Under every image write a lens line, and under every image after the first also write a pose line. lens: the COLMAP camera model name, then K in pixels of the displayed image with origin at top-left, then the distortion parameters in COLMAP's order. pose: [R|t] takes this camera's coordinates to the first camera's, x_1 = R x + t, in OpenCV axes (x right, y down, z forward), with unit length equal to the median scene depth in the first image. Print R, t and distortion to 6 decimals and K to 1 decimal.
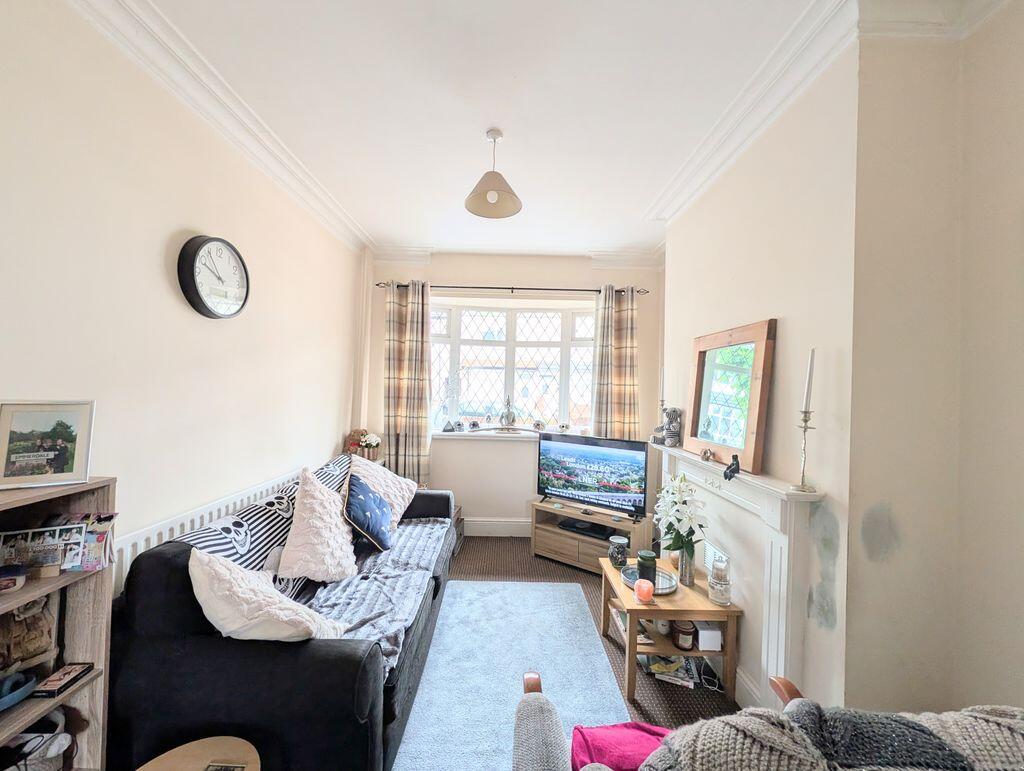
lens RADIAL K [[383.6, 0, 515.9], [0, 383.6, 388.5], [0, 0, 1]] dist [-0.000187, 0.000023]
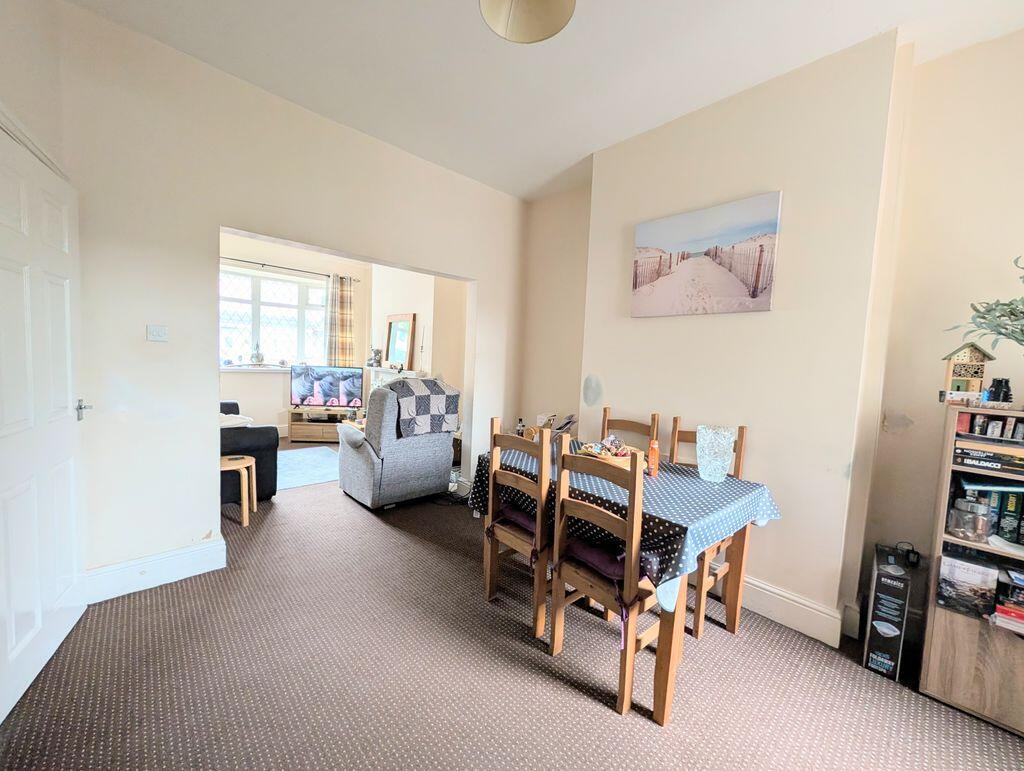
lens RADIAL K [[383.6, 0, 515.9], [0, 383.6, 385.6], [0, 0, 1]] dist [-0.000187, 0.000023]
pose [[0.725426, -0.036227, 0.687347, -0.320694], [-0.030440, 0.995948, 0.084618, 0.035110], [-0.687627, -0.082306, 0.721384, -0.689661]]
